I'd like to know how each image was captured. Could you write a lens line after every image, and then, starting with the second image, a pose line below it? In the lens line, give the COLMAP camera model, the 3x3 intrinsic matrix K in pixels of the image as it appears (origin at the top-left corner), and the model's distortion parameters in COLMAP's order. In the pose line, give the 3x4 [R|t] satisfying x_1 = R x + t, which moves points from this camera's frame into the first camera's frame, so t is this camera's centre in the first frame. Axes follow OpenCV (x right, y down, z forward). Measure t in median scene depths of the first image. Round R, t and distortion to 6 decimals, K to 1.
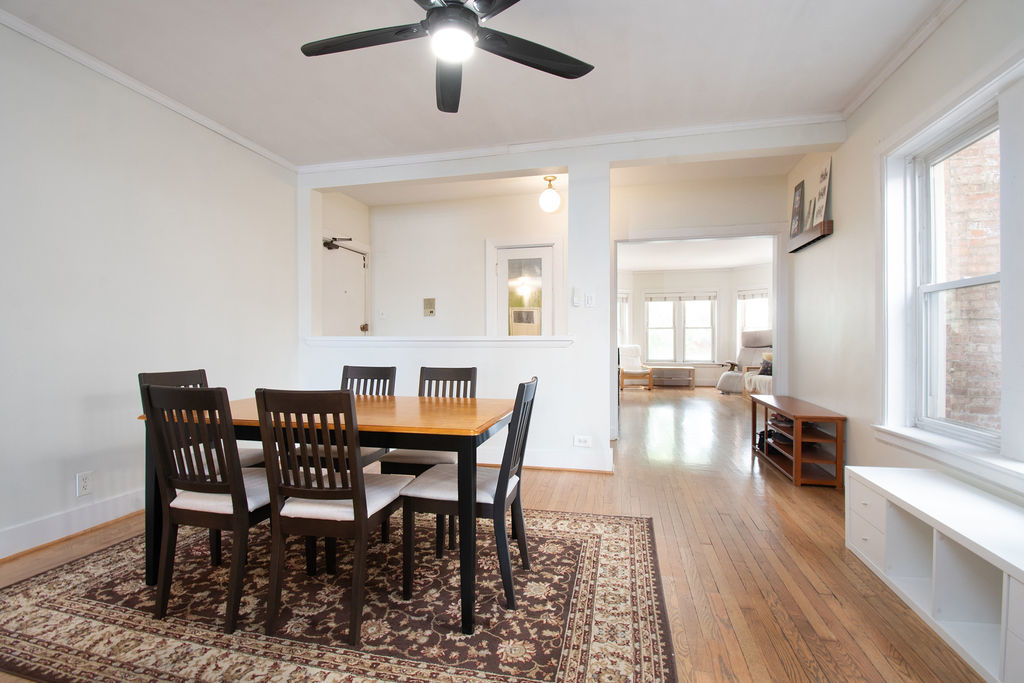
lens RADIAL K [[464.8, 0, 512.0], [0, 464.8, 341.5], [0, 0, 1]] dist [0.029011, -0.034962]
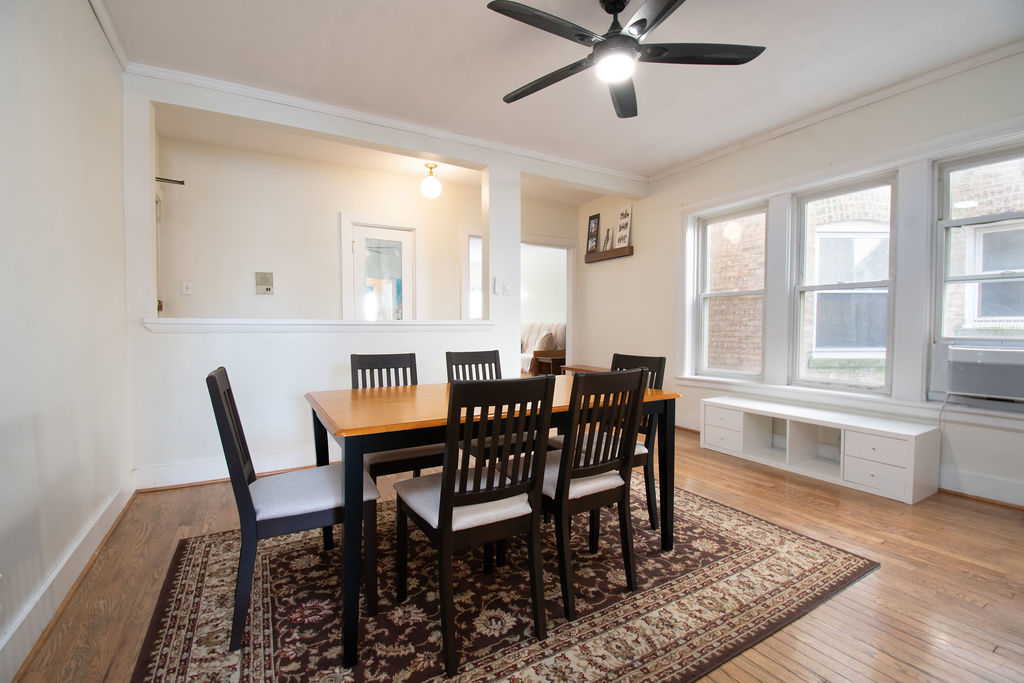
lens RADIAL K [[449.3, 0, 512.0], [0, 449.3, 341.5], [0, 0, 1]] dist [0.025338, -0.028824]
pose [[0.727935, -0.022347, 0.685282, -0.994567], [-0.000485, 0.999452, 0.033107, 0.002682], [-0.685646, -0.024432, 0.727525, 0.316493]]
